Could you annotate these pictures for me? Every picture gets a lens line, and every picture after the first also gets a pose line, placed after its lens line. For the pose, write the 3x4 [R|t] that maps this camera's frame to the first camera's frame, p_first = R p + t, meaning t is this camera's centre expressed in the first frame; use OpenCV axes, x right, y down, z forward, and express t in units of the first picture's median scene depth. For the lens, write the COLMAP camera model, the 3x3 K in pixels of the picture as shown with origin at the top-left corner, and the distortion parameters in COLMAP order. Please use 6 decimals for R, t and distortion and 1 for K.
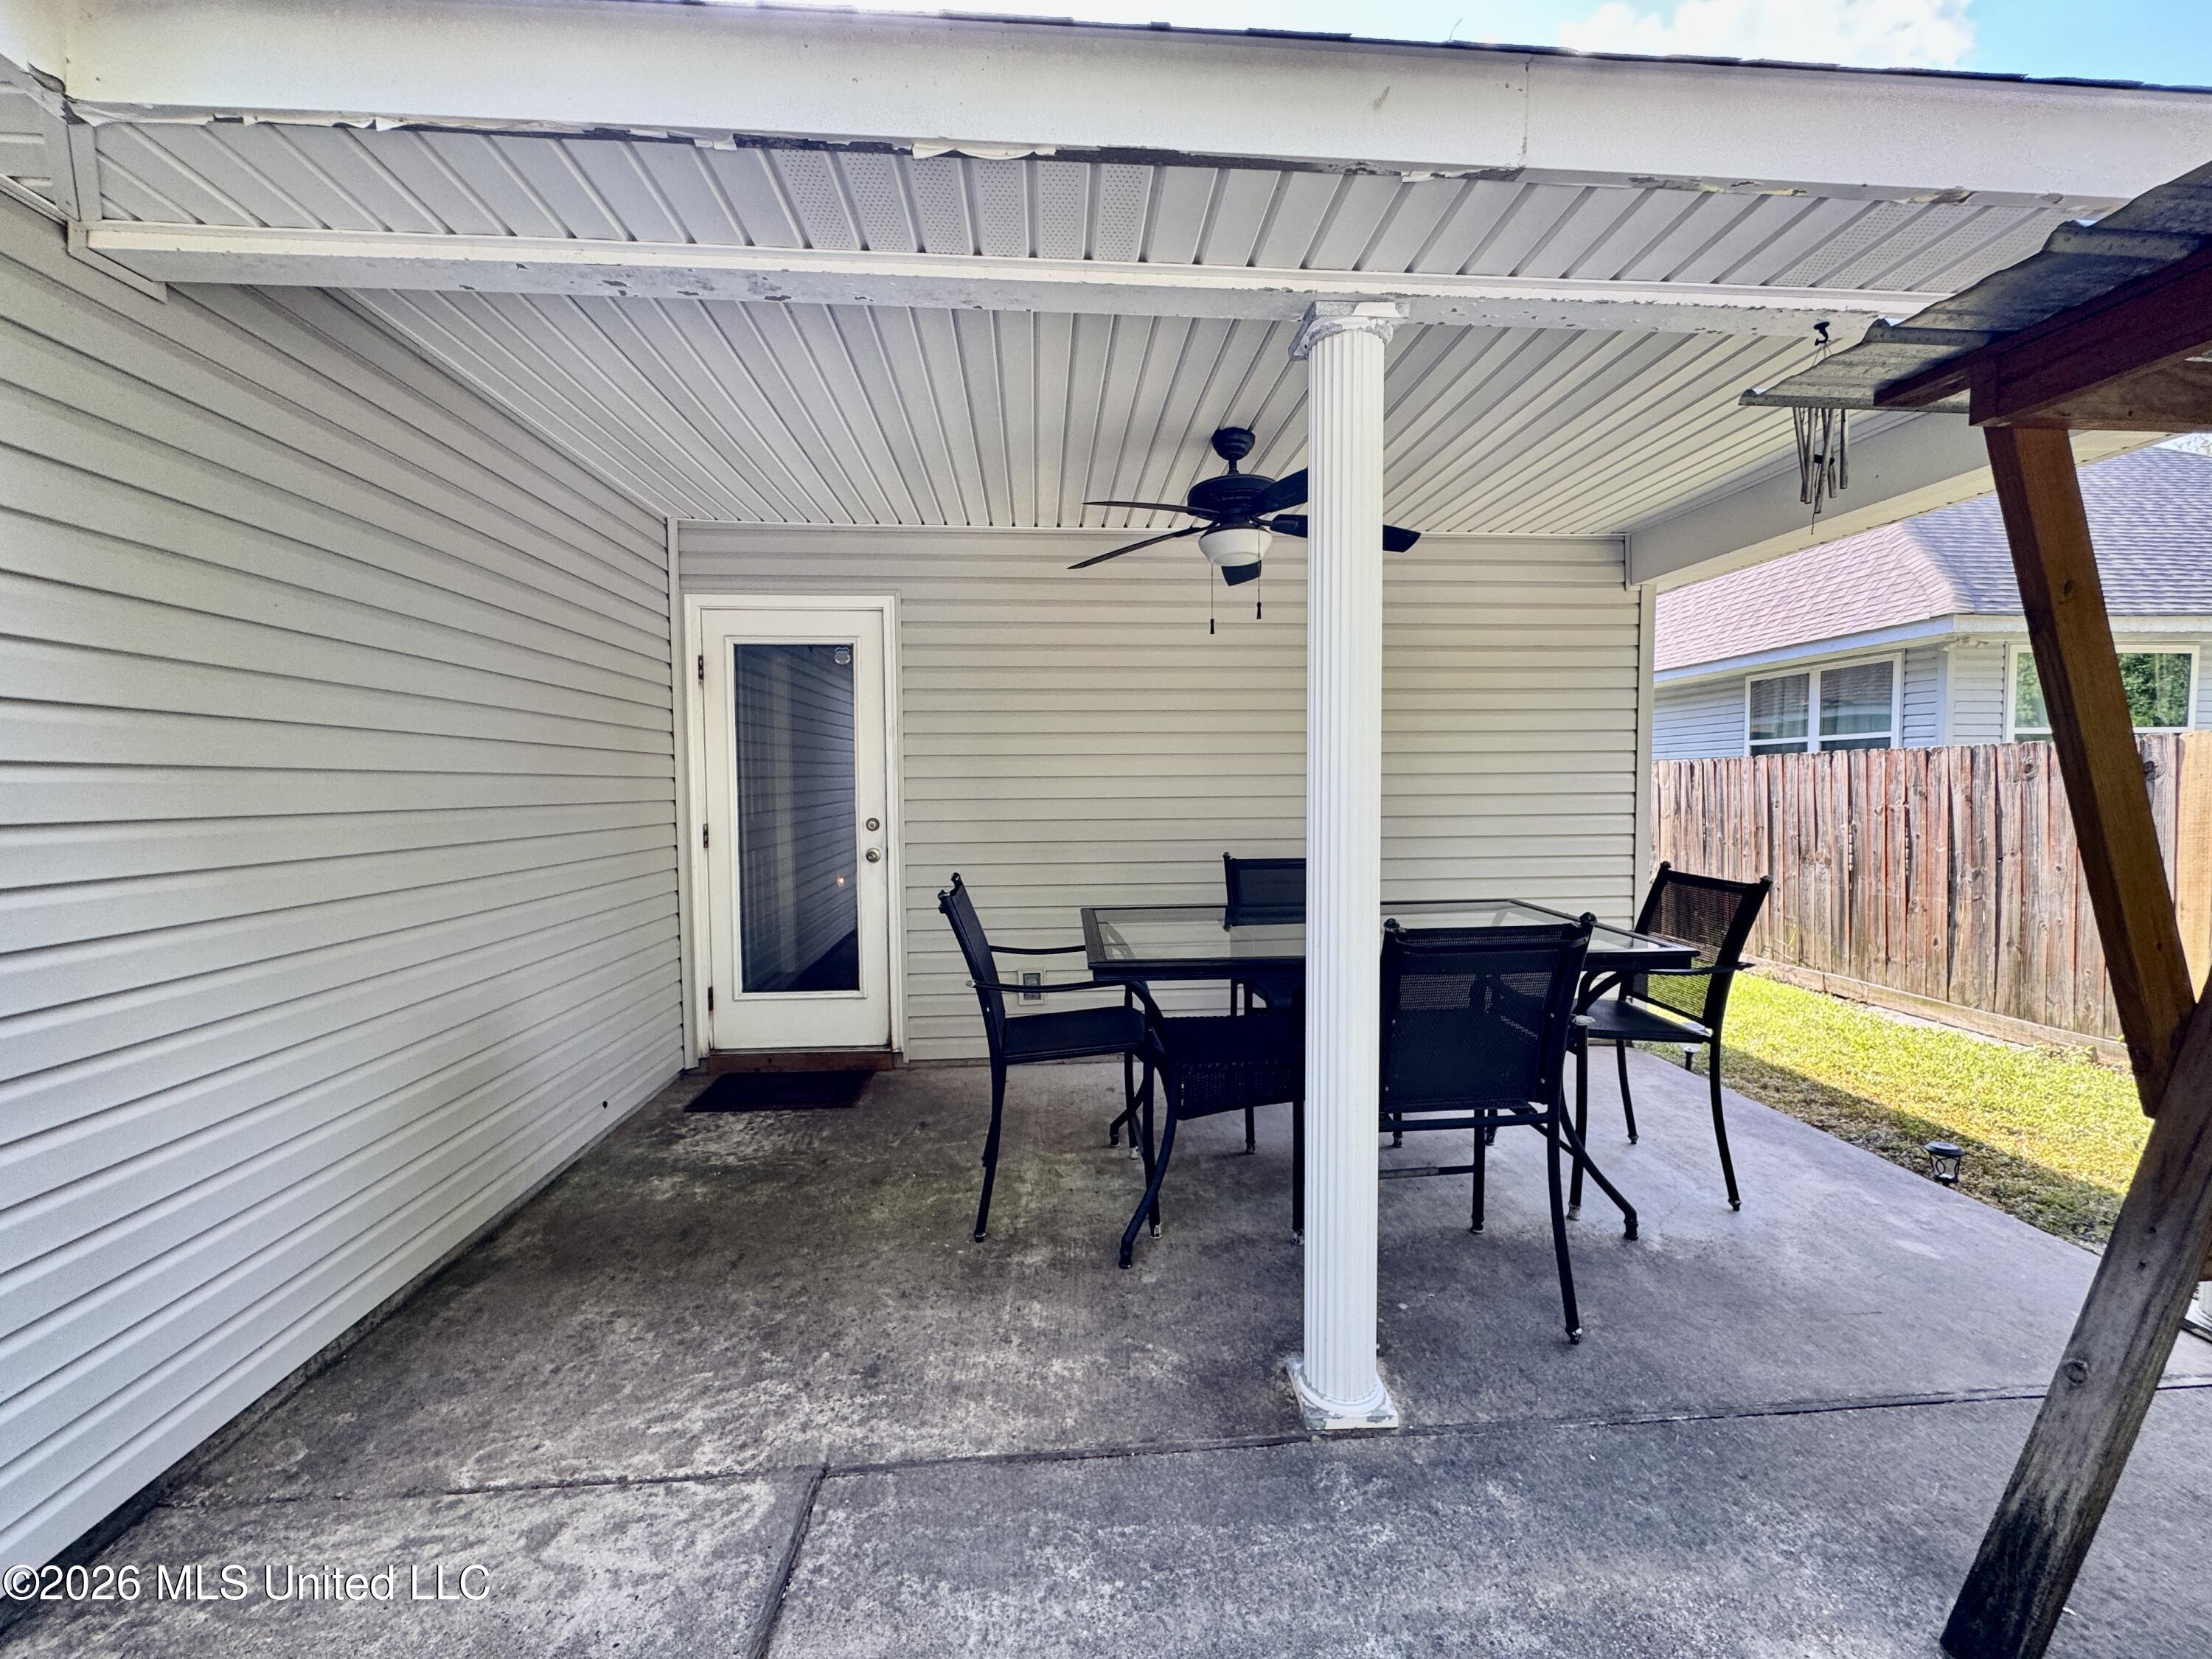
lens RADIAL K [[880.0, 0, 1107.9], [0, 880.0, 825.7], [0, 0, 1]] dist [-0.002812, 0.000536]
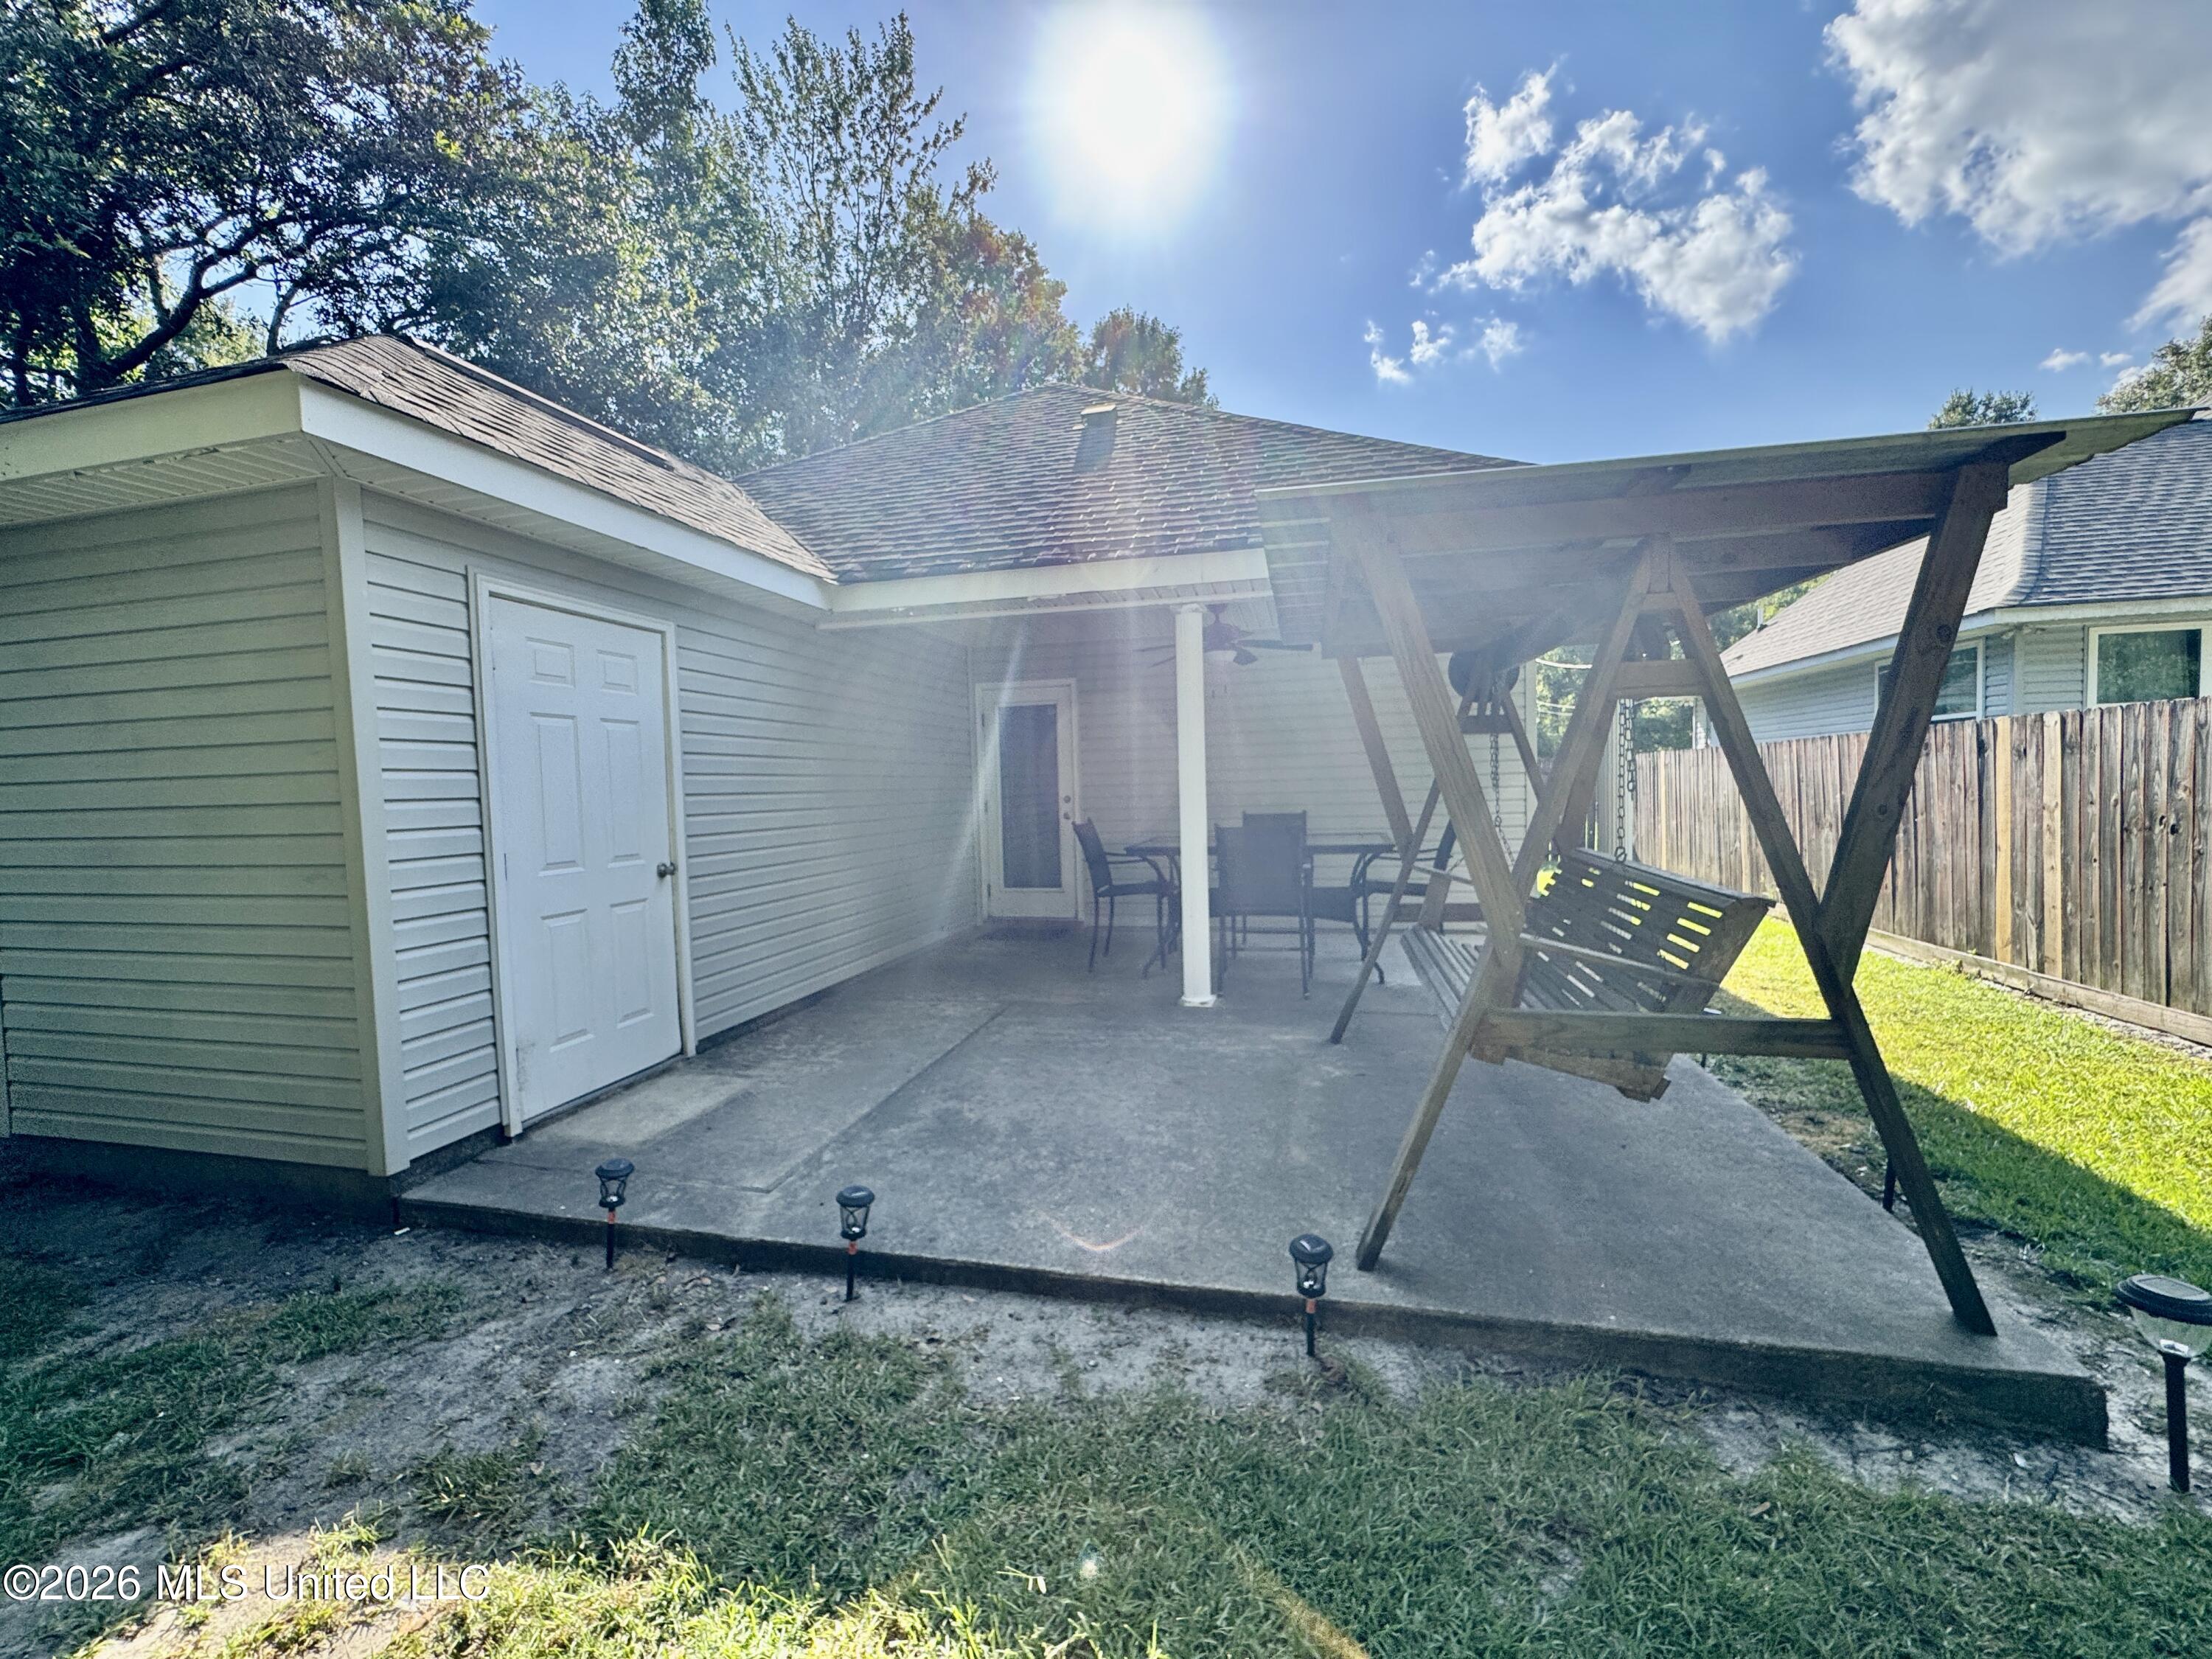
lens RADIAL K [[880.0, 0, 1107.9], [0, 880.0, 825.7], [0, 0, 1]] dist [-0.002812, 0.000536]
pose [[0.950310, -0.005534, -0.311257, 0.390168], [0.007186, 0.999966, 0.004160, 0.045659], [0.311223, -0.006190, 0.950317, -0.747694]]
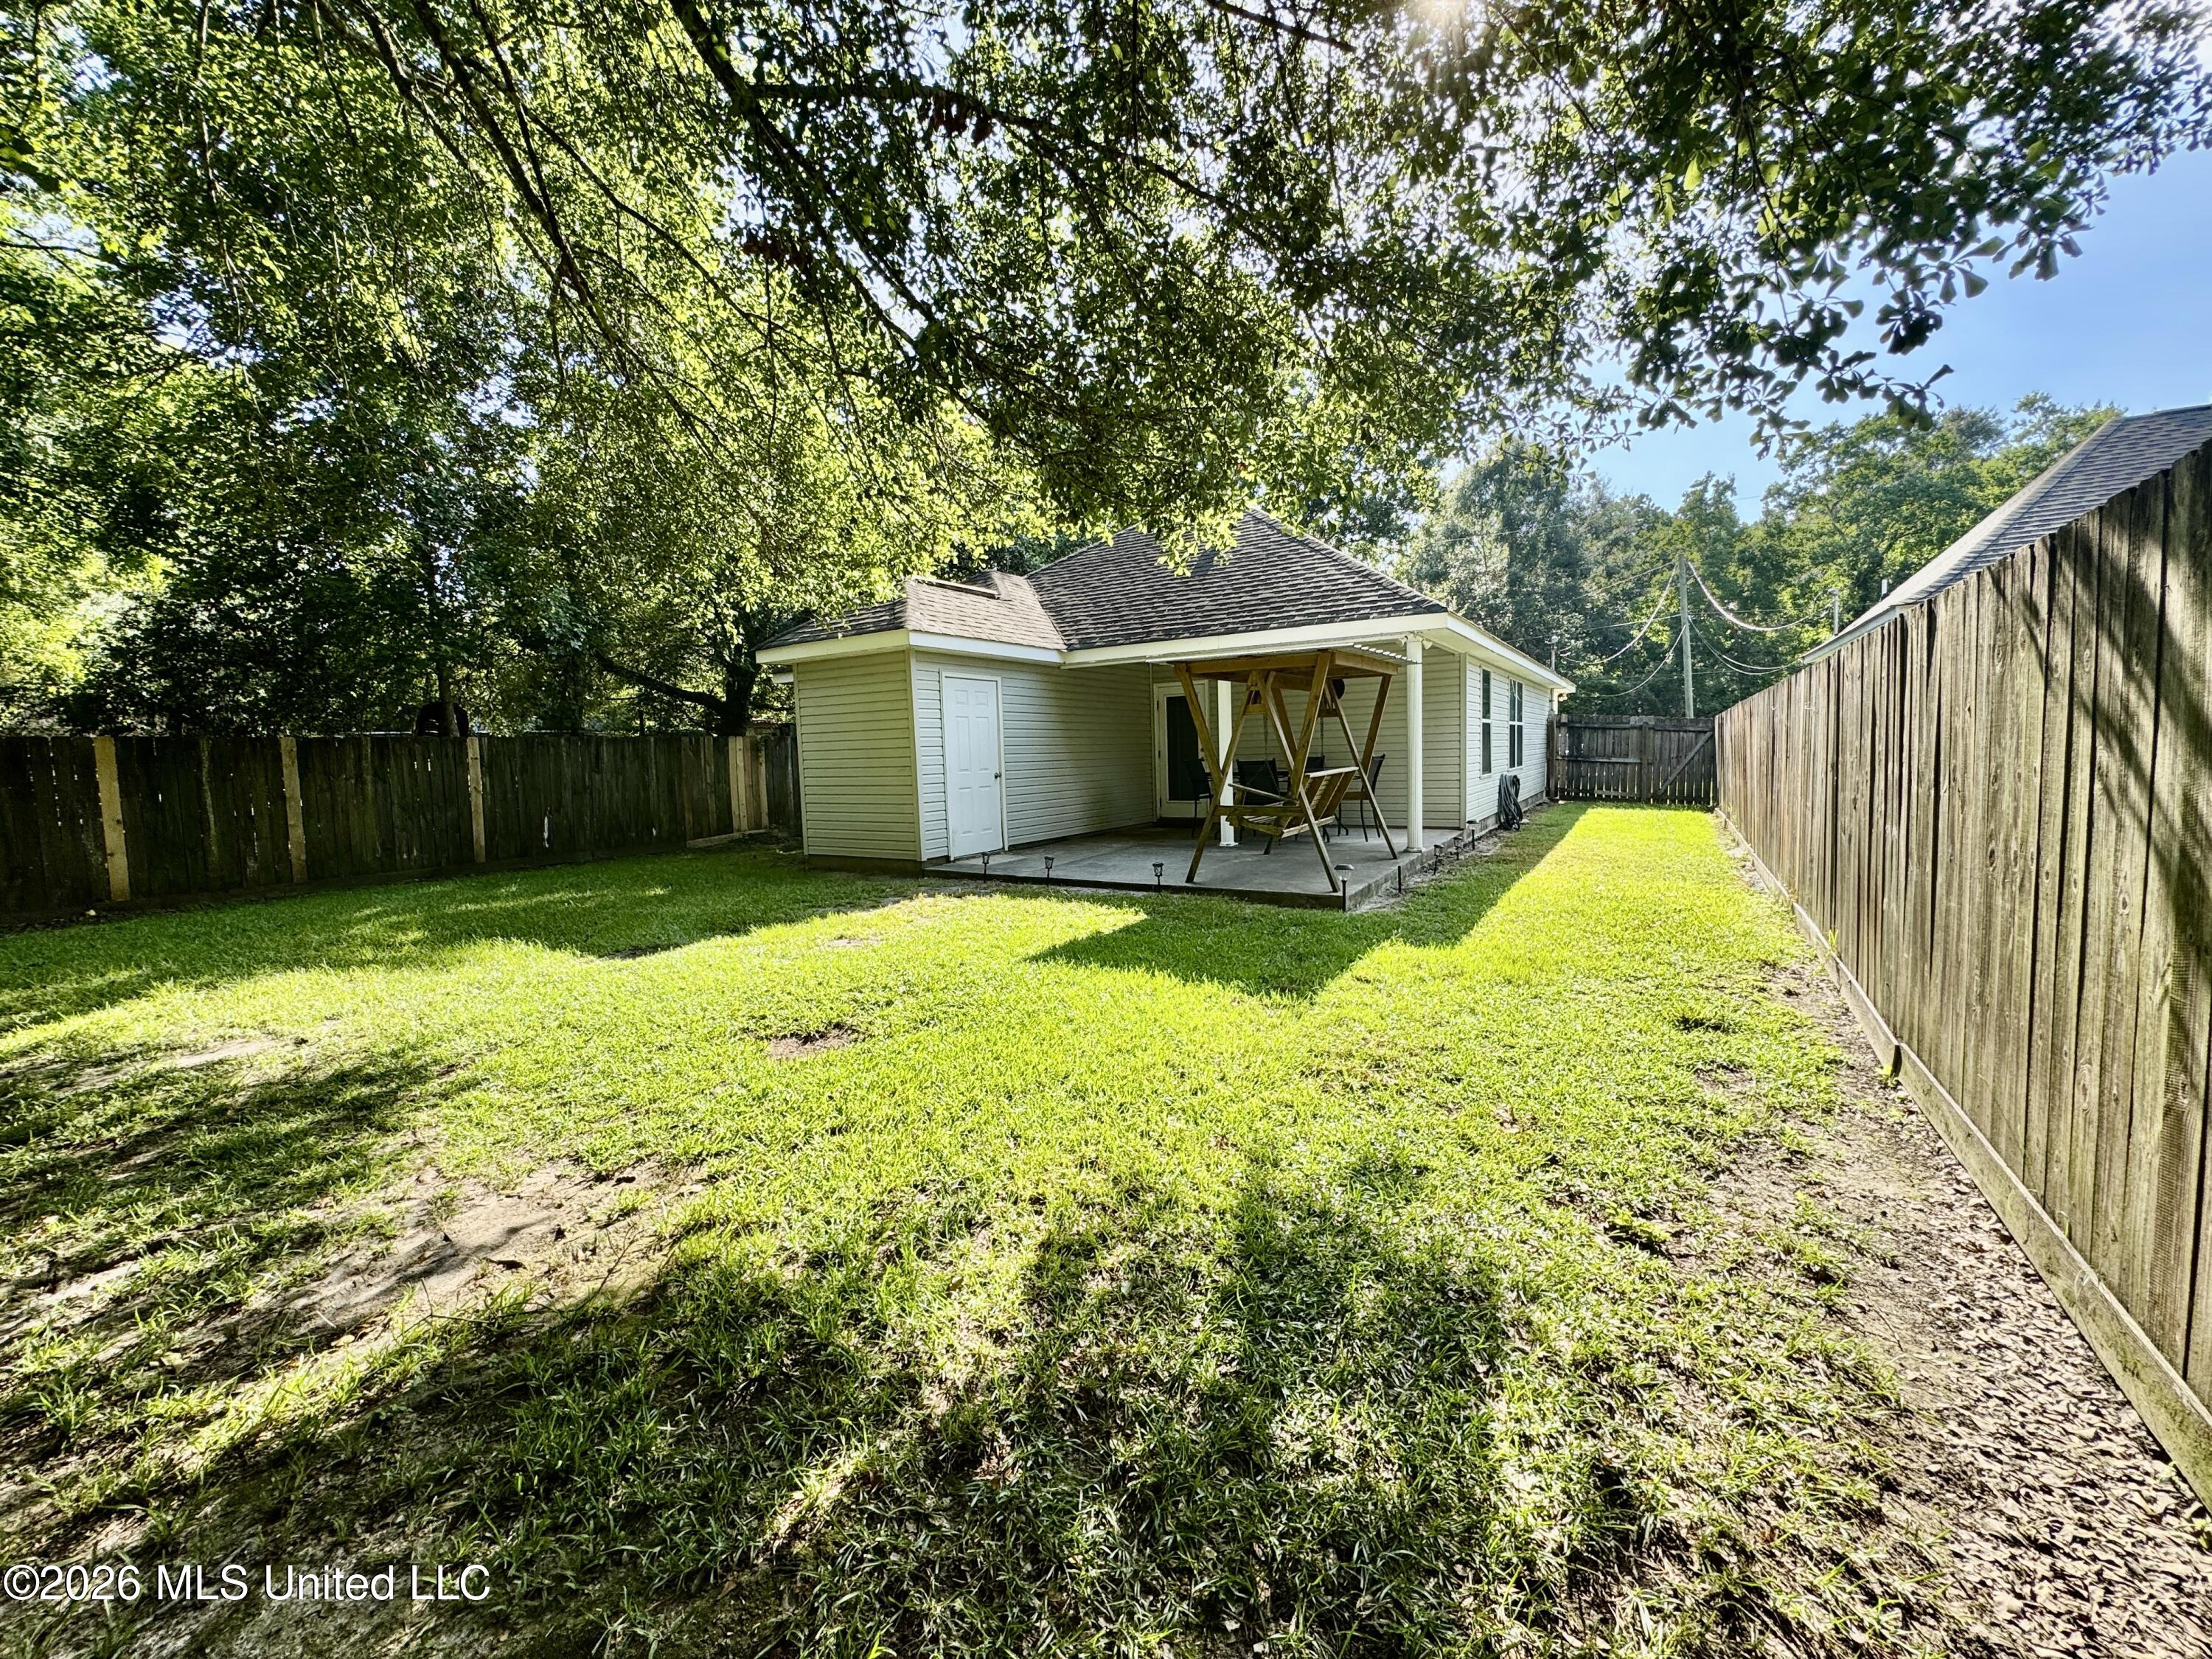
lens RADIAL K [[880.0, 0, 1107.9], [0, 880.0, 825.7], [0, 0, 1]] dist [-0.002812, 0.000536]
pose [[0.801692, 0.030552, -0.596956, 1.452642], [-0.000393, 0.998720, 0.050587, 0.118885], [0.597738, -0.040321, 0.800677, -1.884360]]
